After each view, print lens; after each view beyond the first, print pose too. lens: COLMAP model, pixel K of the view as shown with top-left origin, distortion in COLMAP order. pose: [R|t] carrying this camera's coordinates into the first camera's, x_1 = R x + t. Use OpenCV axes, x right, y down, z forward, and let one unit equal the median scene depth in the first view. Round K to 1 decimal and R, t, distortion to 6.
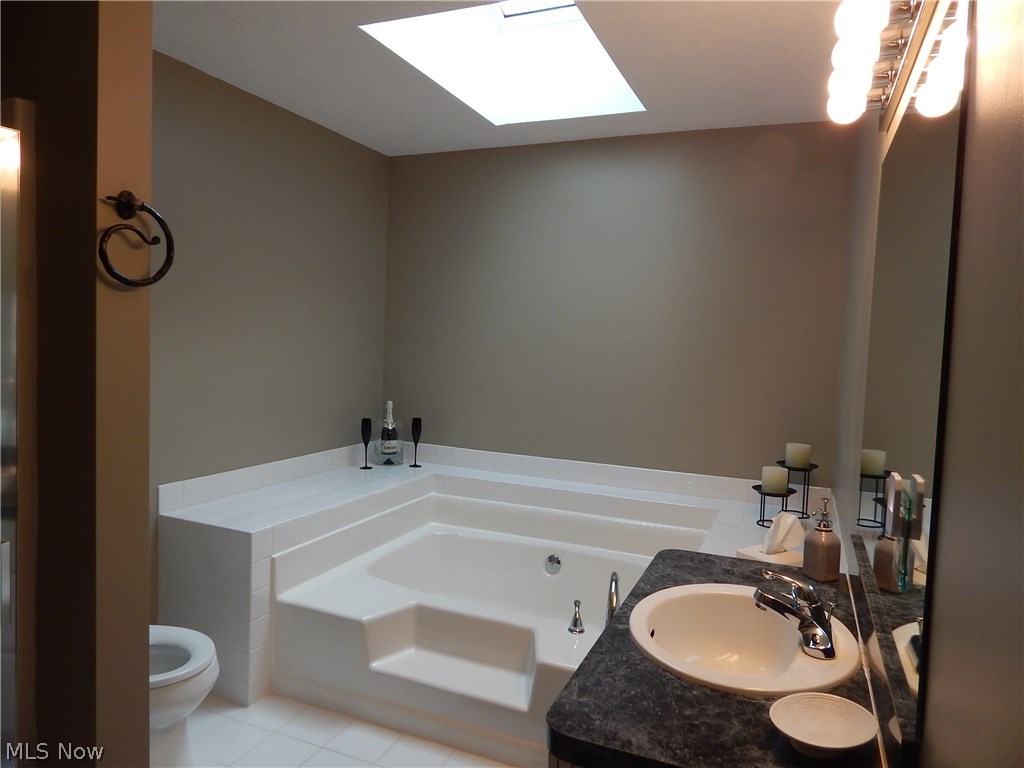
lens RADIAL K [[675.2, 0, 515.8], [0, 675.2, 380.2], [0, 0, 1]] dist [0.004883, -0.007288]
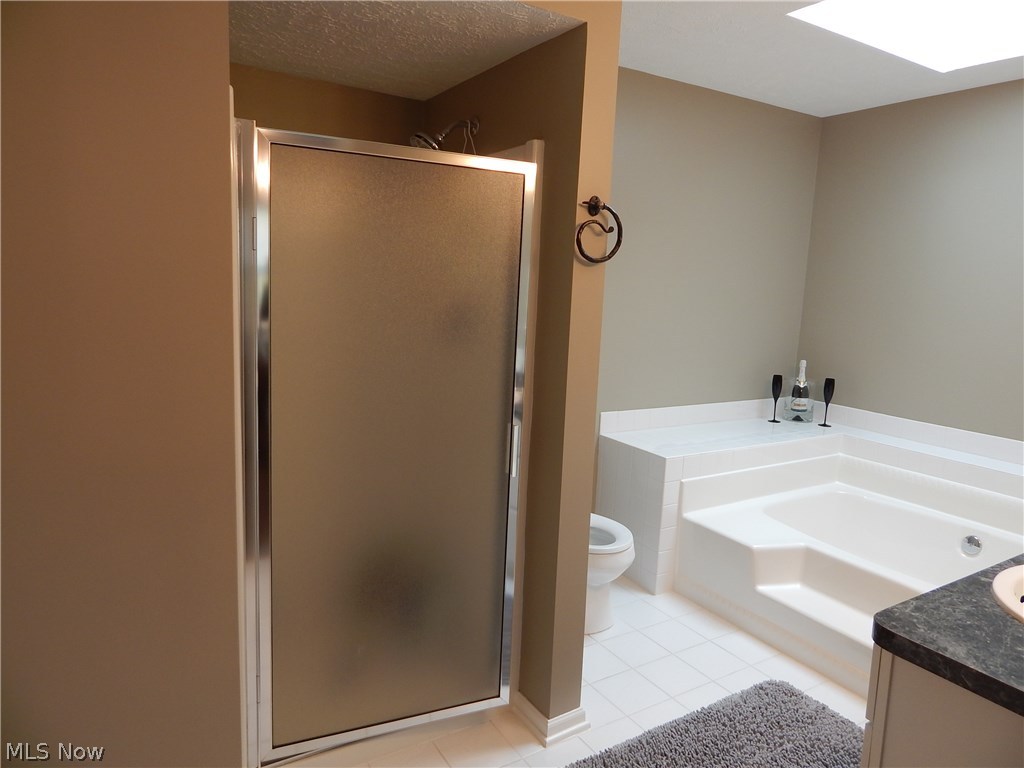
lens RADIAL K [[675.2, 0, 515.8], [0, 675.2, 380.2], [0, 0, 1]] dist [0.004883, -0.007288]
pose [[0.815263, 0.082469, -0.573189, 0.076891], [-0.047143, 0.995974, 0.076247, 0.004866], [0.577169, -0.035139, 0.815868, -0.152397]]
